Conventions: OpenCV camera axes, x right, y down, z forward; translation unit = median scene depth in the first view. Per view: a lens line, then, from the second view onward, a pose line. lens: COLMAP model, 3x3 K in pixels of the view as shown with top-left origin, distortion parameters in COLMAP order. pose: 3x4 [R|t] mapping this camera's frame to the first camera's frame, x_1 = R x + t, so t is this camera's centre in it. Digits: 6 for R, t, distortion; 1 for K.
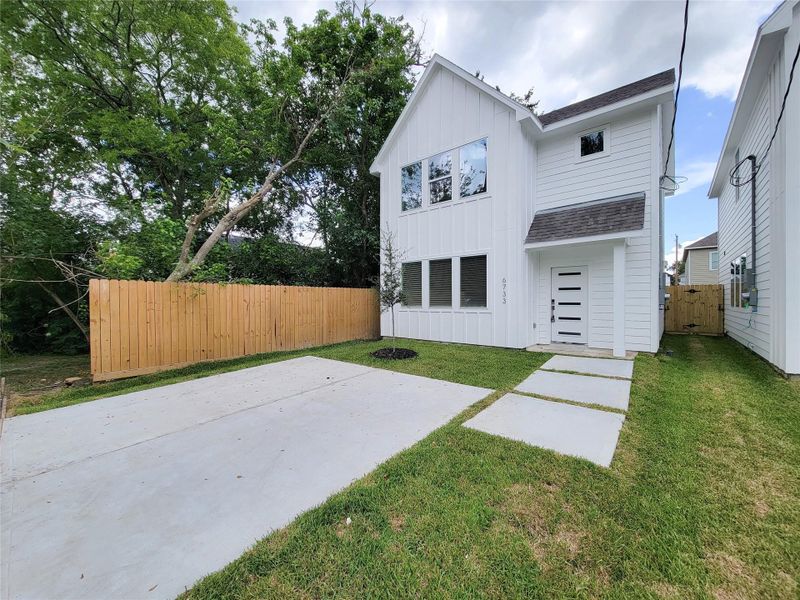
lens RADIAL K [[324.4, 0, 401.5], [0, 324.4, 302.5], [0, 0, 1]] dist [0.001527, -0.002554]
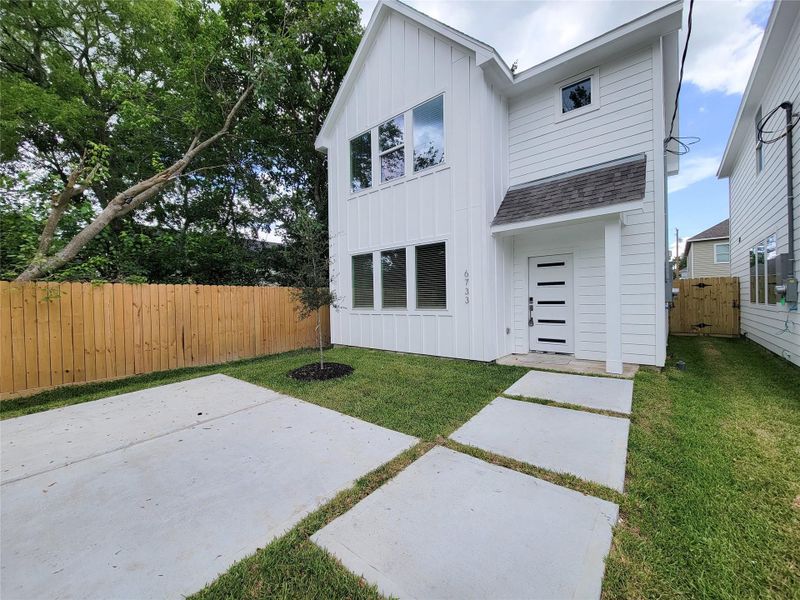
lens RADIAL K [[324.4, 0, 402.5], [0, 324.4, 302.4], [0, 0, 1]] dist [0.001527, -0.002554]
pose [[0.999902, -0.013923, 0.001611, 0.163208], [0.013921, 0.999902, 0.001372, -0.002917], [-0.001630, -0.001349, 0.999998, 0.224794]]
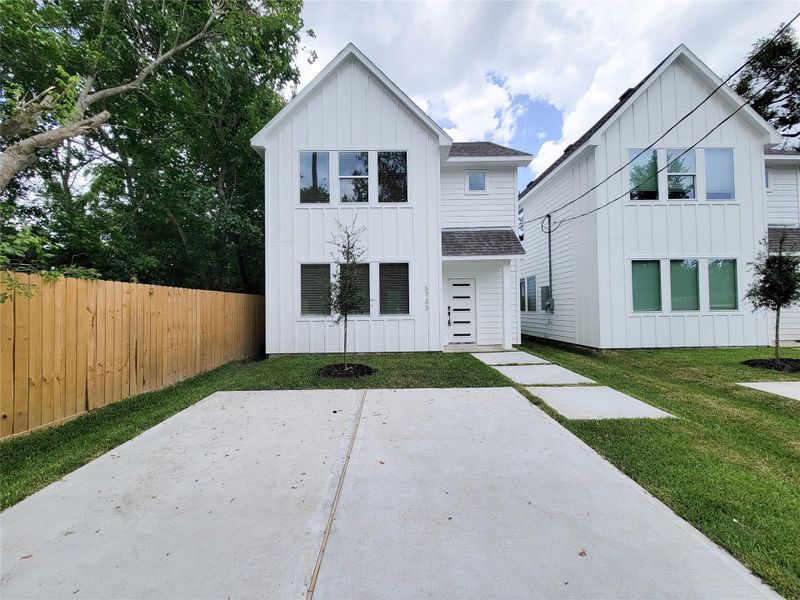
lens RADIAL K [[324.4, 0, 398.7], [0, 324.4, 303.6], [0, 0, 1]] dist [0.001527, -0.002554]
pose [[0.756845, 0.004164, 0.653581, -0.454674], [0.014506, 0.999626, -0.023167, 0.005334], [-0.653434, 0.027014, 0.756502, 0.260843]]
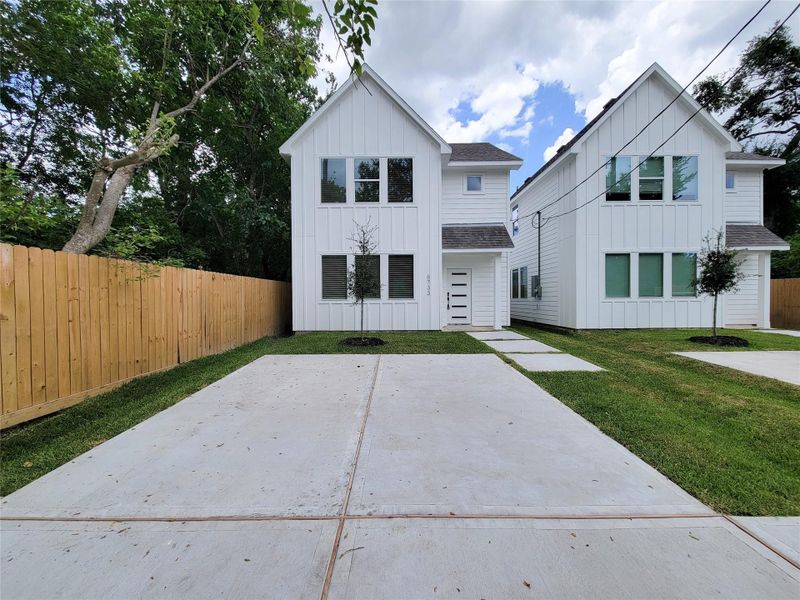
lens RADIAL K [[324.4, 0, 399.0], [0, 324.4, 304.6], [0, 0, 1]] dist [0.001527, -0.002554]
pose [[0.763913, -0.013981, 0.645168, -0.587898], [0.007886, 0.999893, 0.012331, 0.023816], [-0.645271, -0.004333, 0.763941, 0.120196]]
